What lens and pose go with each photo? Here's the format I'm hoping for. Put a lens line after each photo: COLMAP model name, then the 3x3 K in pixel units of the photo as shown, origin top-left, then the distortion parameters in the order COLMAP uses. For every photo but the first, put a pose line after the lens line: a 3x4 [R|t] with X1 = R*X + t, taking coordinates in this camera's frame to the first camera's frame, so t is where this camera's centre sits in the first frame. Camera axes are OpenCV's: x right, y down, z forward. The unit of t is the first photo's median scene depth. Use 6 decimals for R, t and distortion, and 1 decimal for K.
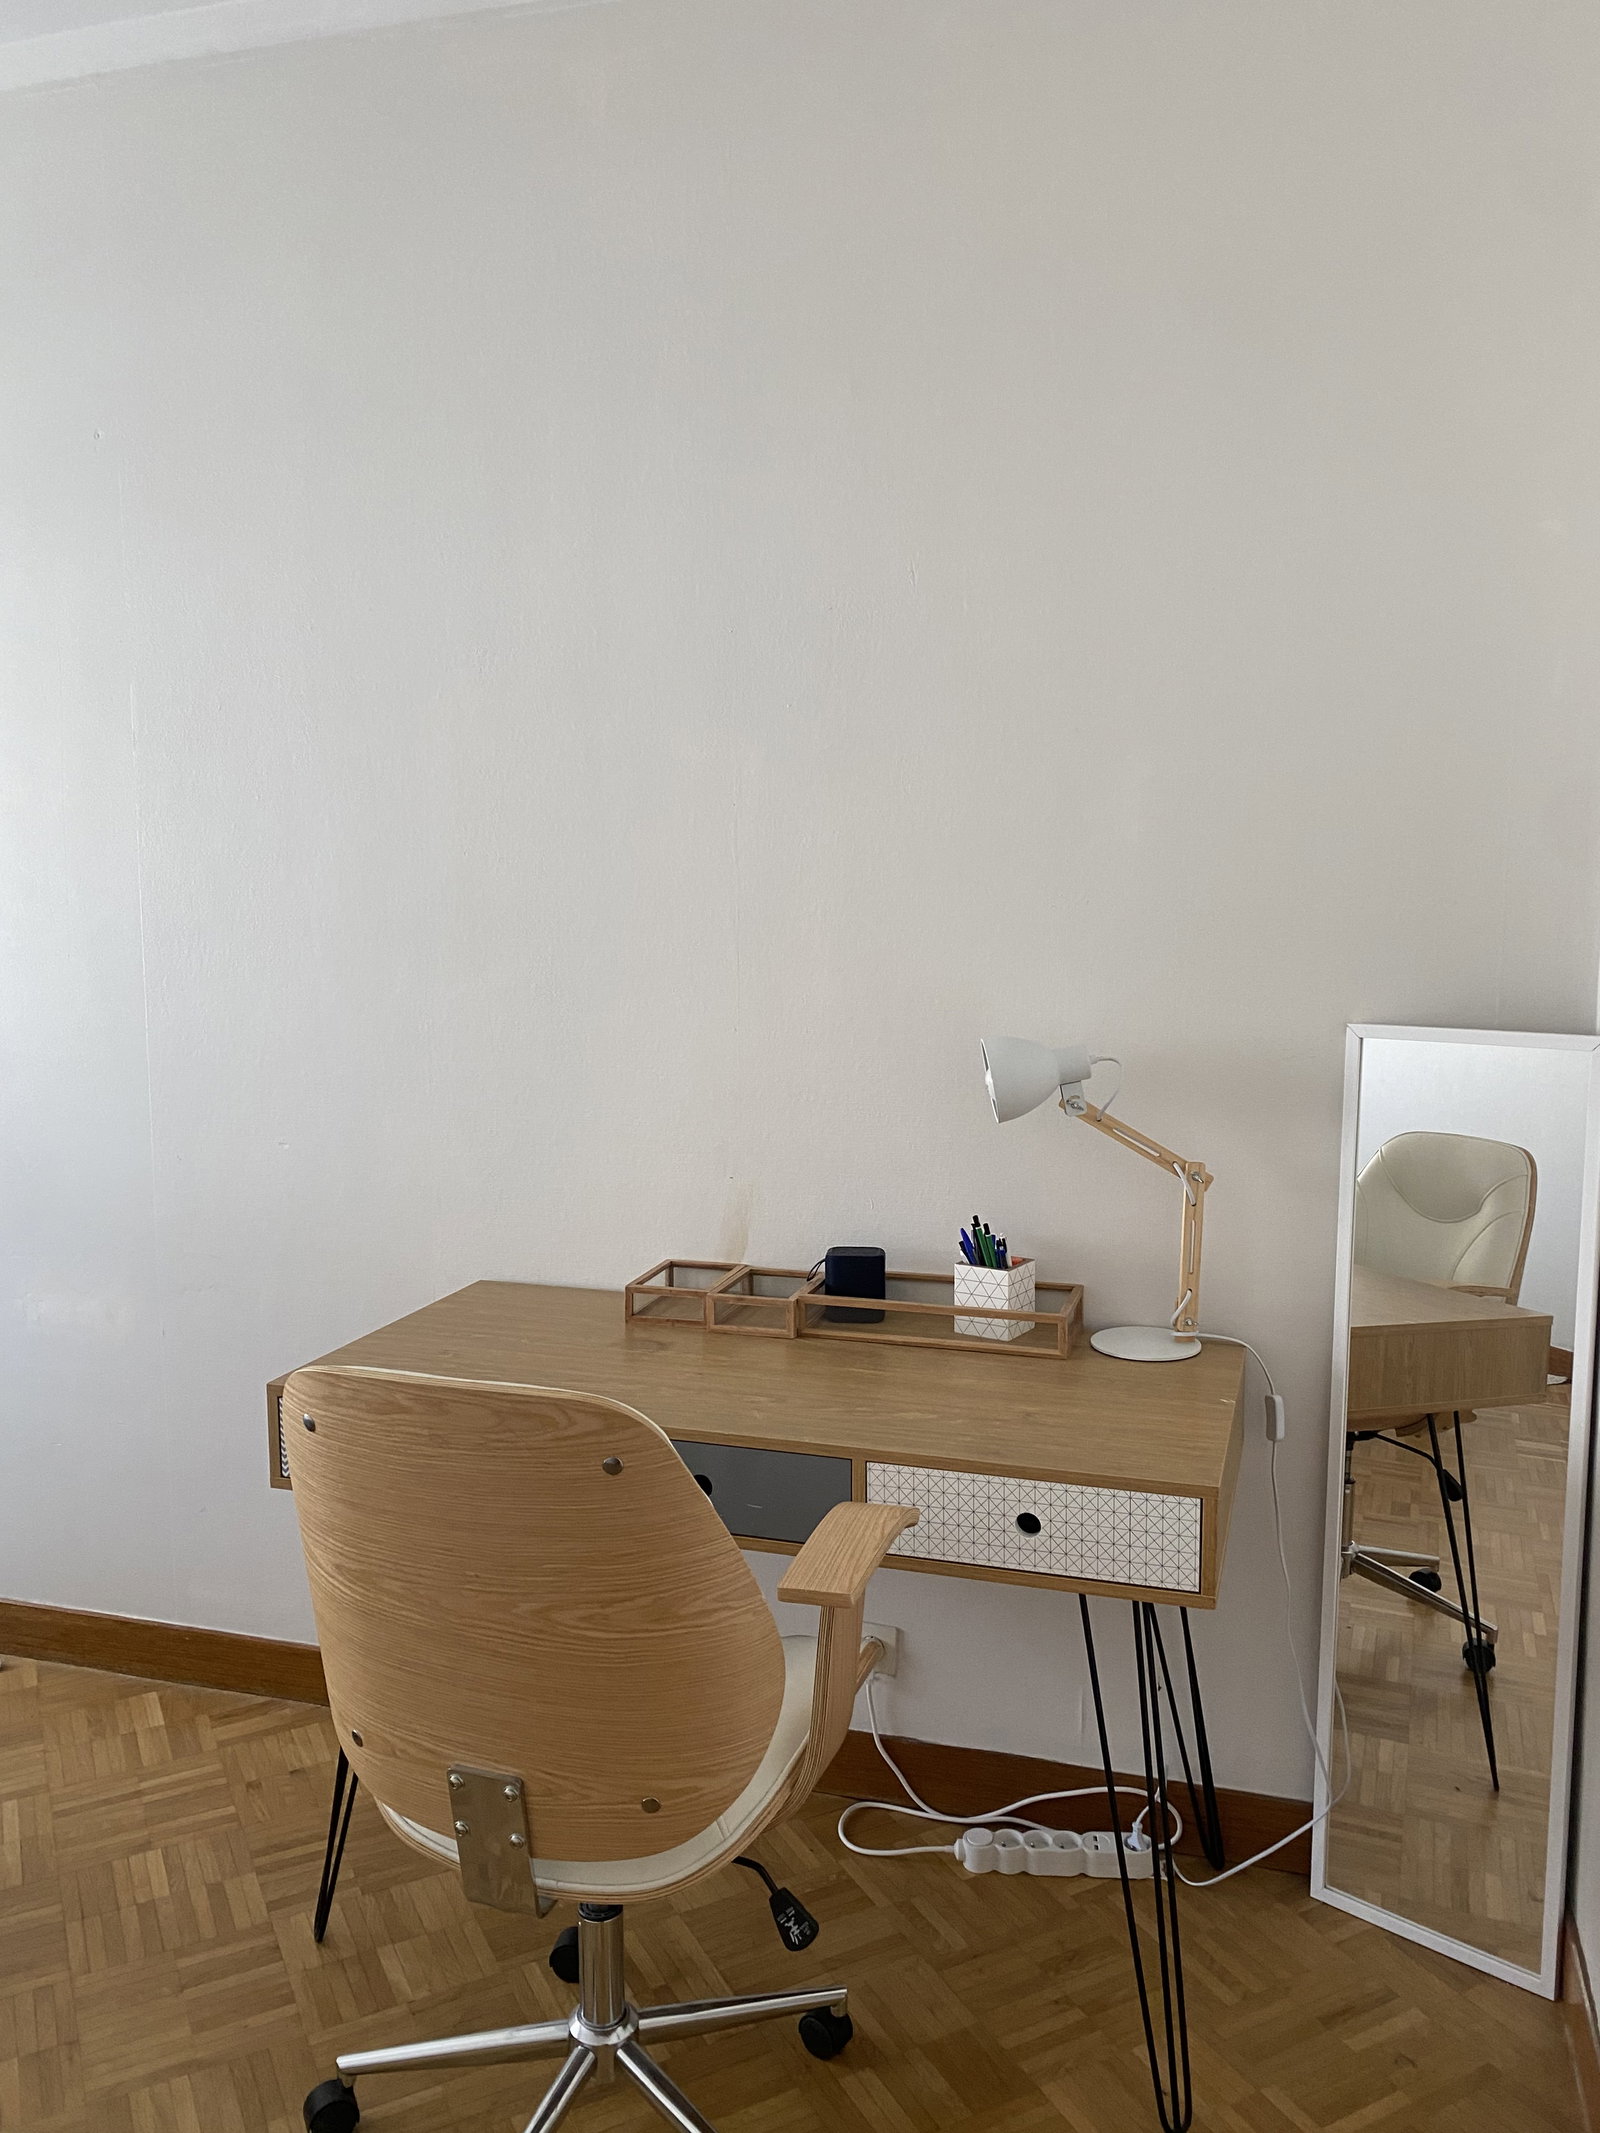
lens RADIAL K [[1628.0, 0, 800.0], [0, 1628.0, 1066.5], [0, 0, 1]] dist [0.024760, -0.013392]
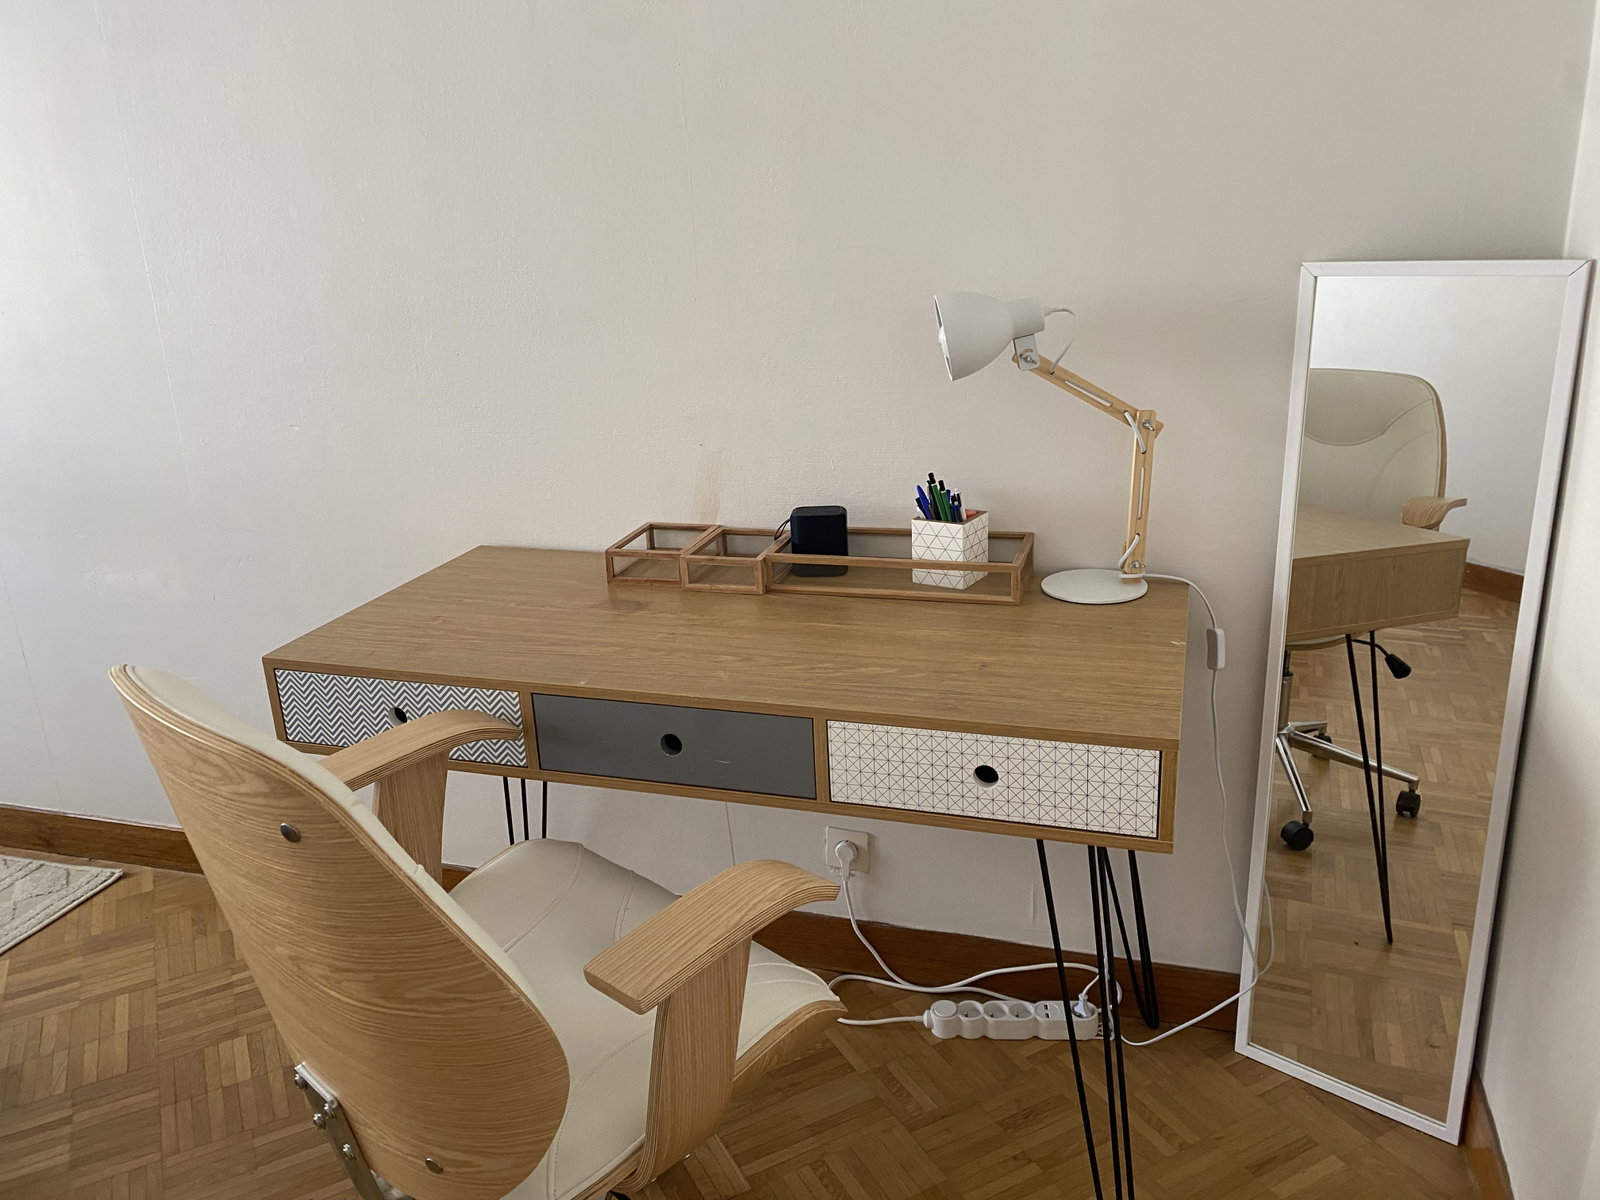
lens RADIAL K [[1202.0, 0, 800.0], [0, 1202.0, 600.0], [0, 0, 1]] dist [0.138123, -0.195506]
pose [[0.999215, -0.038395, -0.009756, 0.028071], [0.039577, 0.978353, 0.203123, 0.011263], [0.001746, -0.203349, 0.979105, 0.225022]]
